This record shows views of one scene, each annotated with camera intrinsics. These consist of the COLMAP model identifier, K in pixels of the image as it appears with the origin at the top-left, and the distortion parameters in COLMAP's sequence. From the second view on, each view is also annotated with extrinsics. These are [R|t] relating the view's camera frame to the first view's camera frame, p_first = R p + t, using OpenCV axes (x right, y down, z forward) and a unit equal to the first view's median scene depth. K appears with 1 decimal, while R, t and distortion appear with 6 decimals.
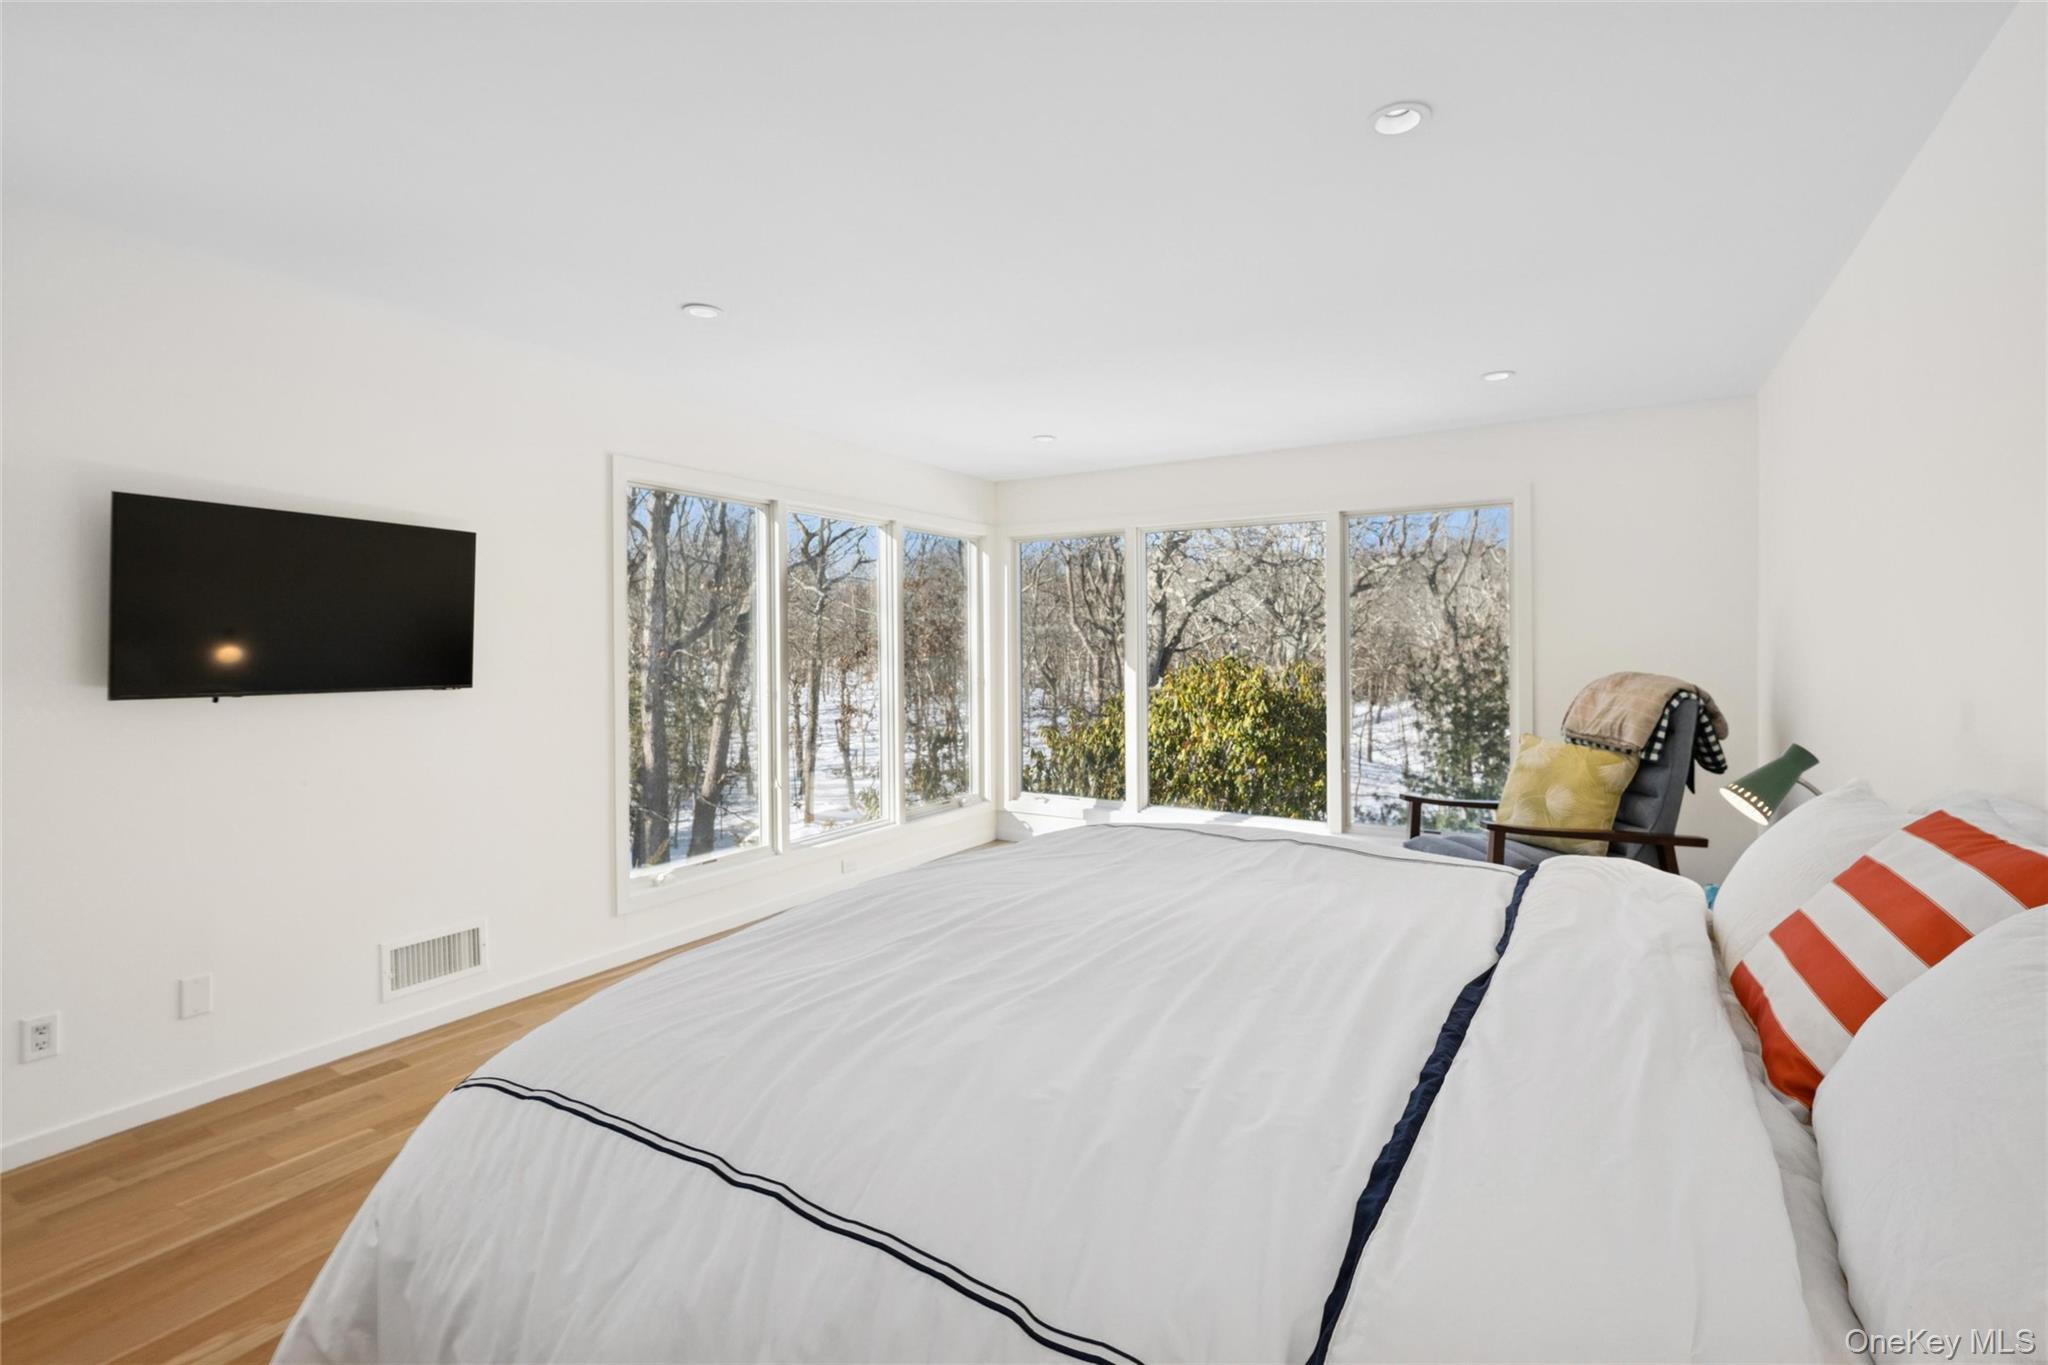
lens RADIAL K [[905.1, 0, 1024.8], [0, 905.1, 662.1], [0, 0, 1]] dist [0.002199, -0.000435]
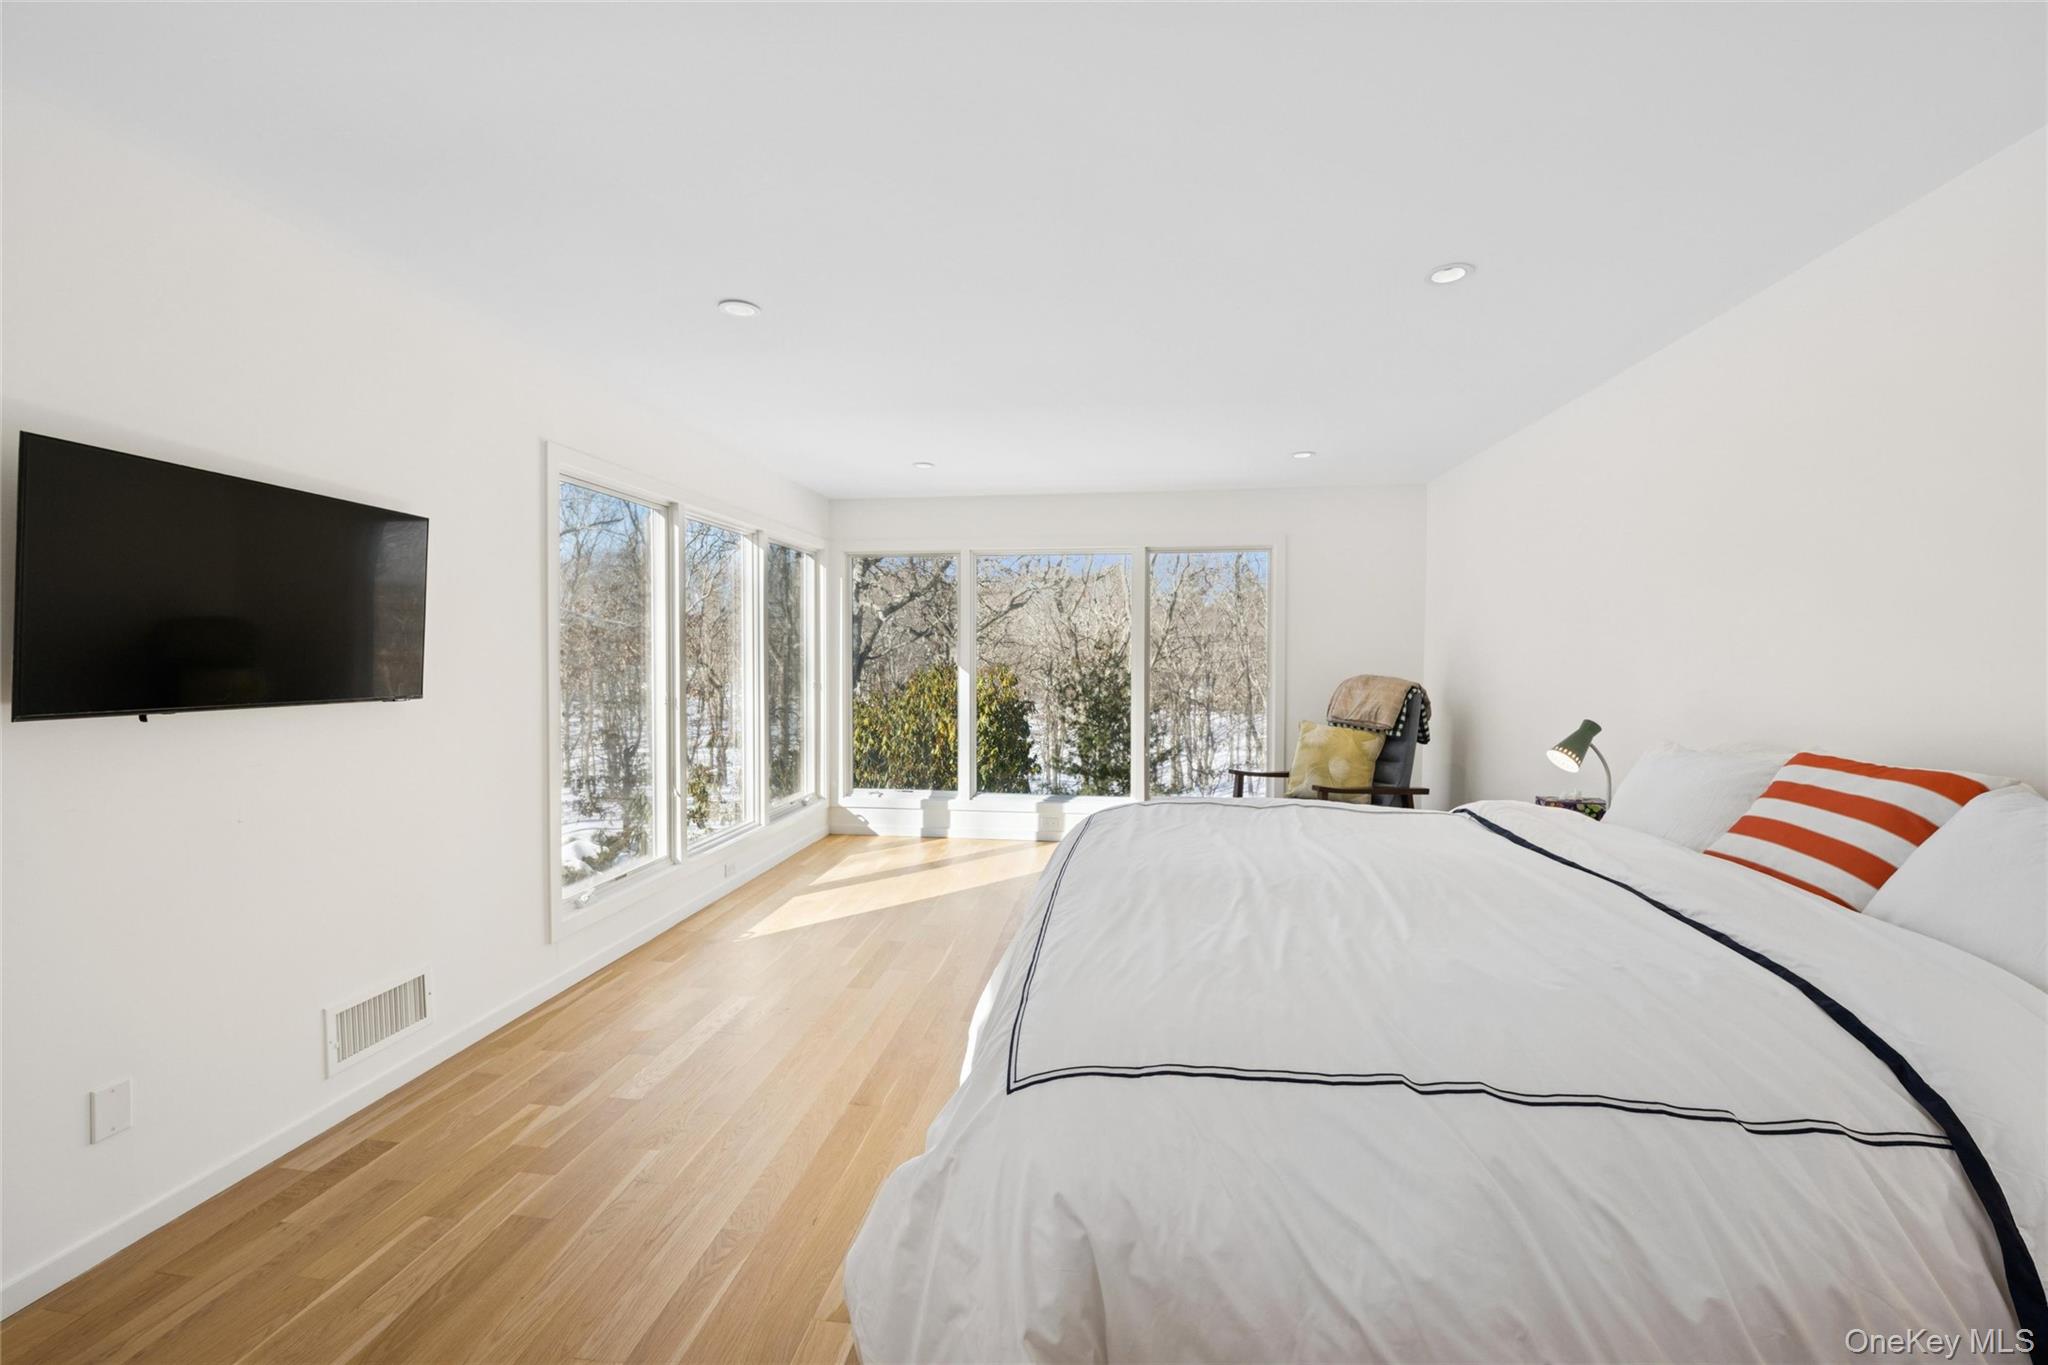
lens RADIAL K [[807.2, 0, 1022.3], [0, 807.2, 680.2], [0, 0, 1]] dist [0.000705, 0.000061]
pose [[0.919021, -0.006779, 0.394150, -0.345280], [0.000989, 0.999889, 0.014893, 0.000215], [-0.394207, -0.013297, 0.918925, 0.061040]]
